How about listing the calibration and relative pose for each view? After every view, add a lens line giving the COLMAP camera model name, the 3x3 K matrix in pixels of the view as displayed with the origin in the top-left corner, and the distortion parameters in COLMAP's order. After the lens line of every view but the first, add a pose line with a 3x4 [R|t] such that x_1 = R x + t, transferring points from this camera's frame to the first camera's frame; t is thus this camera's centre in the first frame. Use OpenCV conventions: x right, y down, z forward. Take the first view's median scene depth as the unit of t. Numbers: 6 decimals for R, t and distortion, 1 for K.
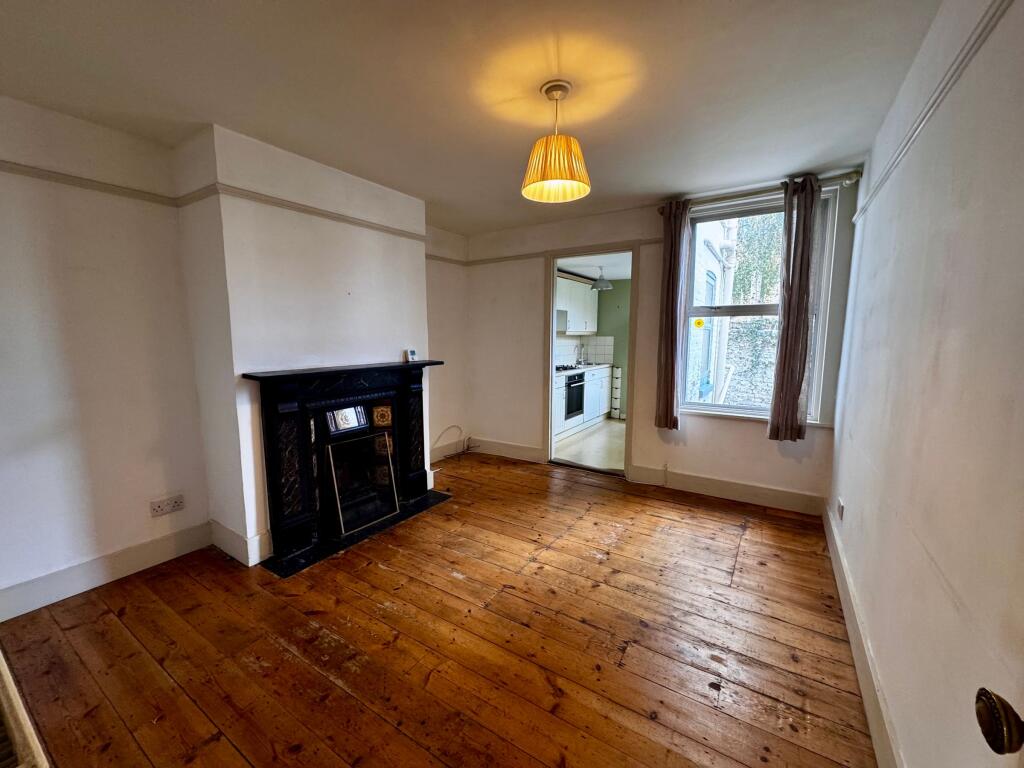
lens RADIAL K [[409.1, 0, 511.5], [0, 409.1, 383.1], [0, 0, 1]] dist [-0.000603, 0.000302]
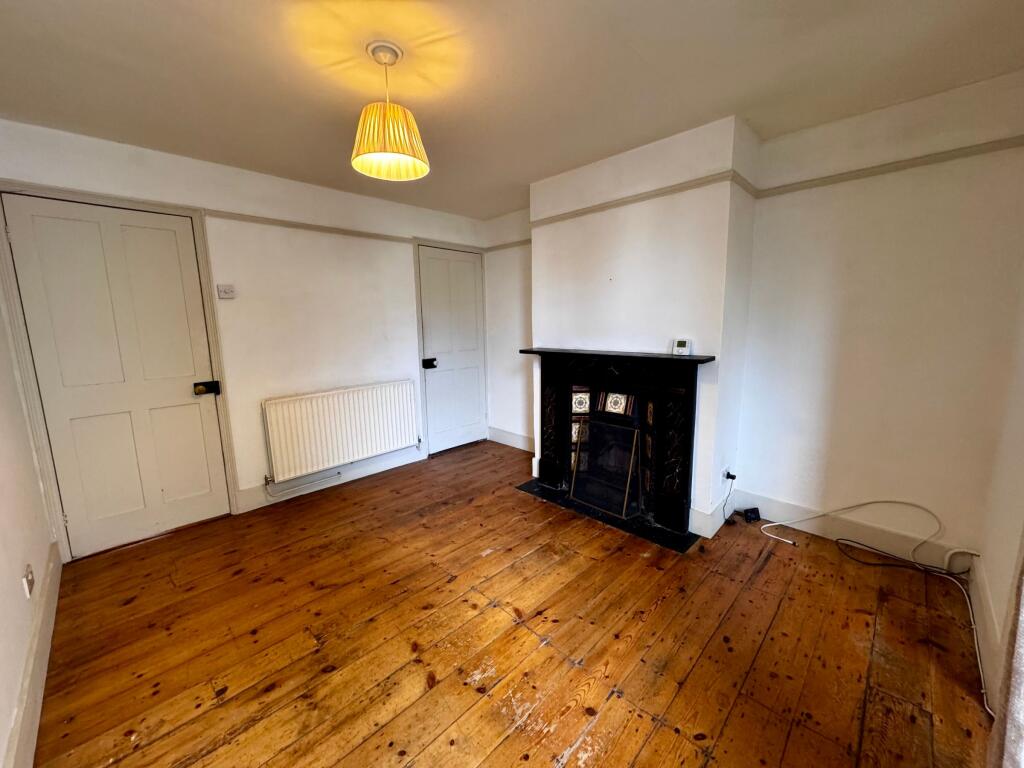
lens RADIAL K [[409.1, 0, 514.5], [0, 409.1, 385.6], [0, 0, 1]] dist [-0.000603, 0.000302]
pose [[-0.205263, 0.155171, -0.966328, 0.595517], [-0.100445, 0.978798, 0.178510, -0.108093], [0.973539, 0.133705, -0.185325, 0.889219]]
